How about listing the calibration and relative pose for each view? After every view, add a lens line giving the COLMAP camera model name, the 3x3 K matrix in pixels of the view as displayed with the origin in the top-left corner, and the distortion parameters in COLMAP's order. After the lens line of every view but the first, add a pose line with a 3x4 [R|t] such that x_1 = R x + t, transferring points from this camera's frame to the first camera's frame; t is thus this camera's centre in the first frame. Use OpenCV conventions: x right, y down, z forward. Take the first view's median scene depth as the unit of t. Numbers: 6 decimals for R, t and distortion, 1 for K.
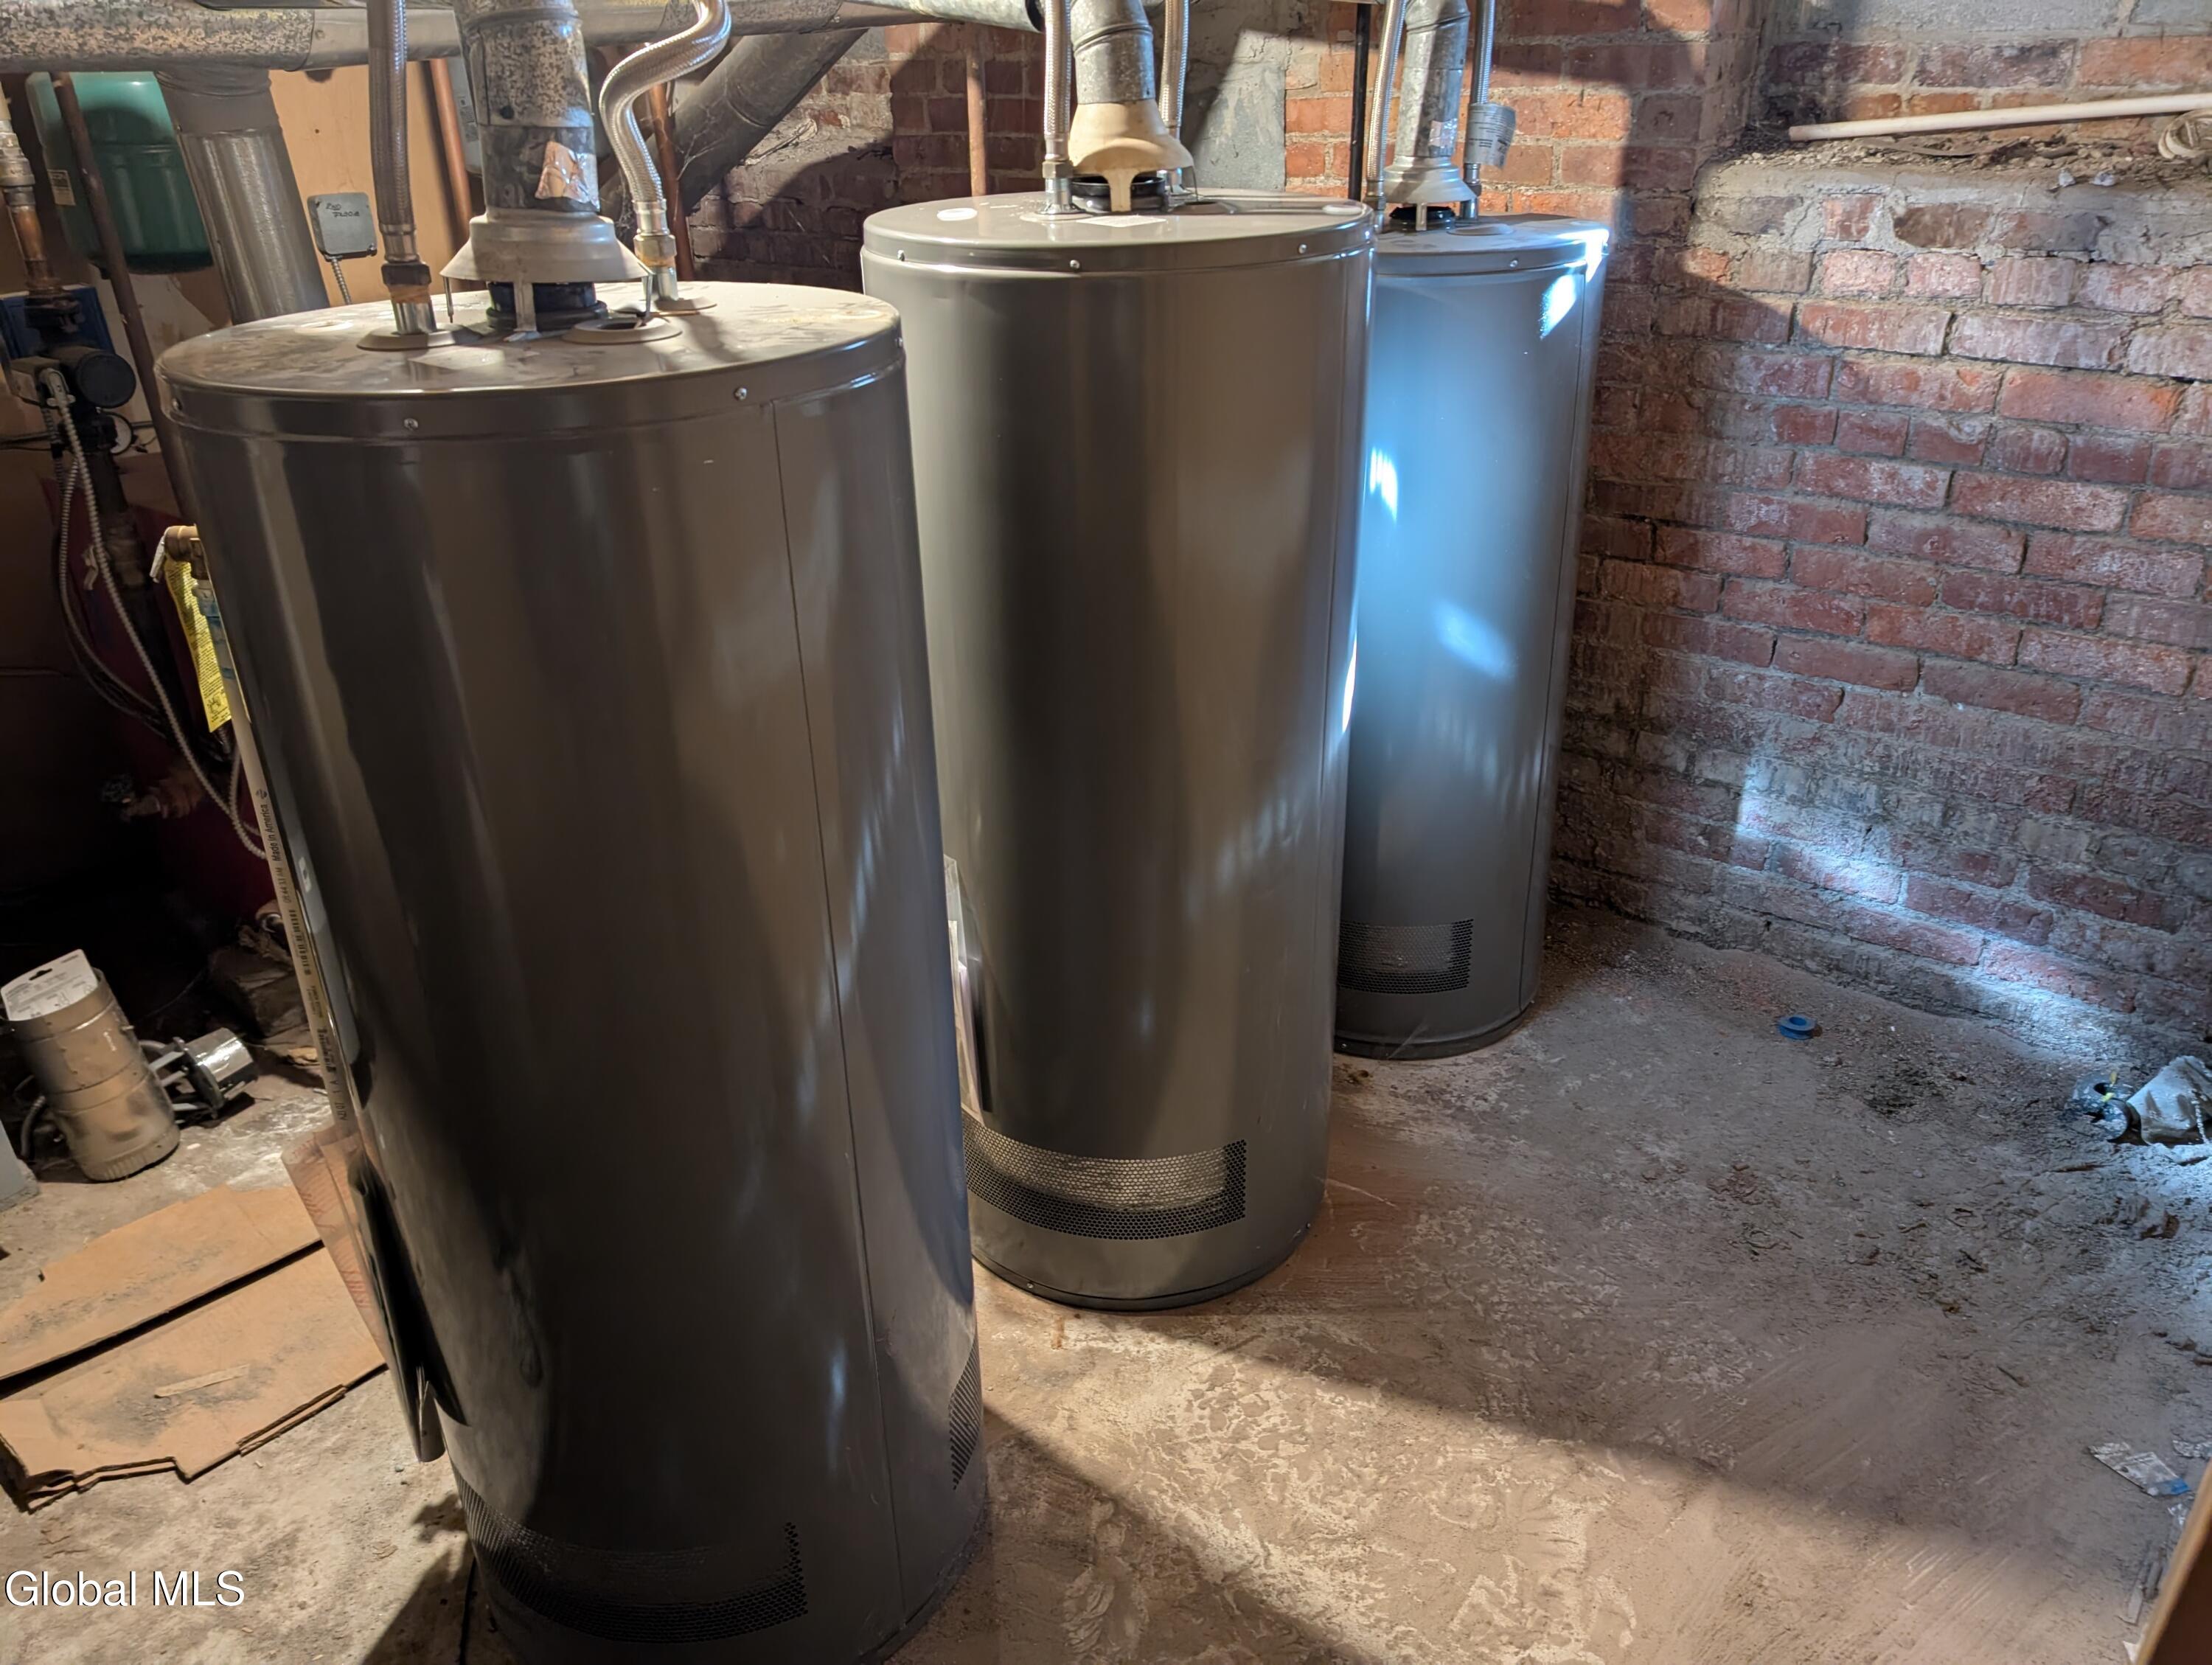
lens RADIAL K [[1571.7, 0, 1111.6], [0, 1571.7, 819.4], [0, 0, 1]] dist [0.033018, -0.047931]
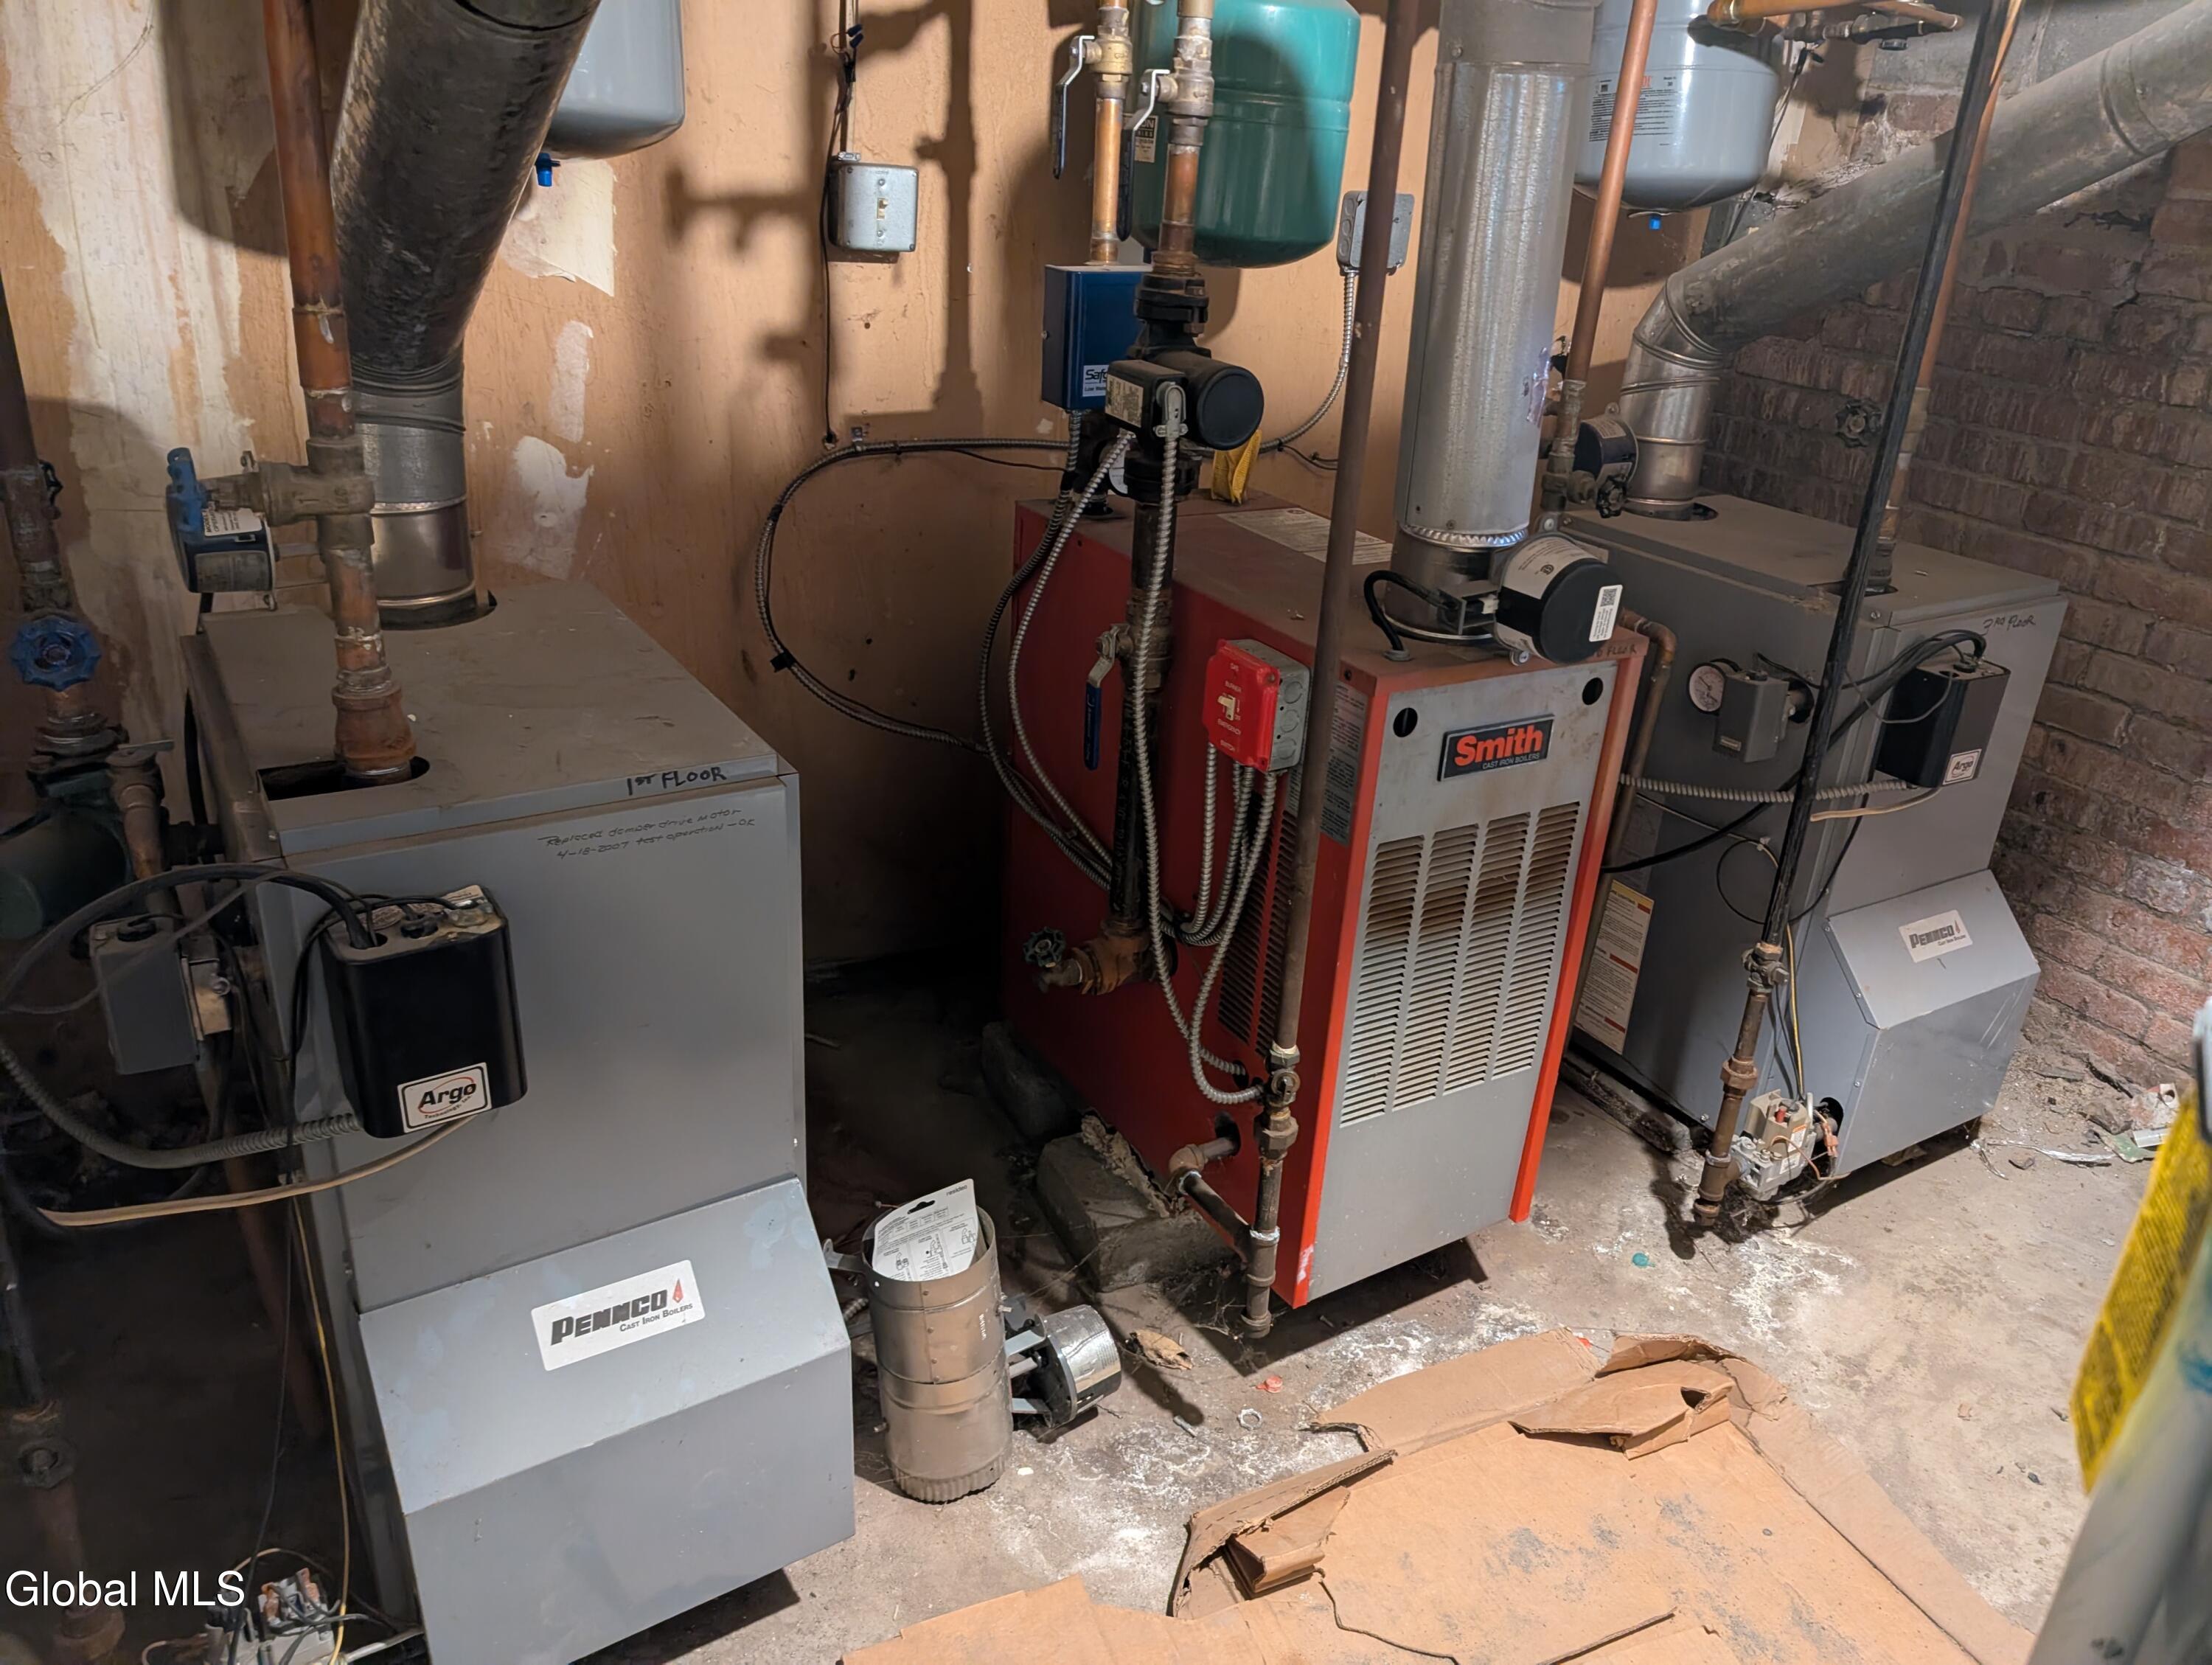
lens RADIAL K [[1571.7, 0, 1111.6], [0, 1571.7, 819.4], [0, 0, 1]] dist [0.033018, -0.047931]
pose [[0.923865, 0.229812, -0.306040, -0.403945], [-0.240515, 0.970641, 0.002815, -0.089231], [0.297702, 0.071006, 0.952014, 0.324780]]
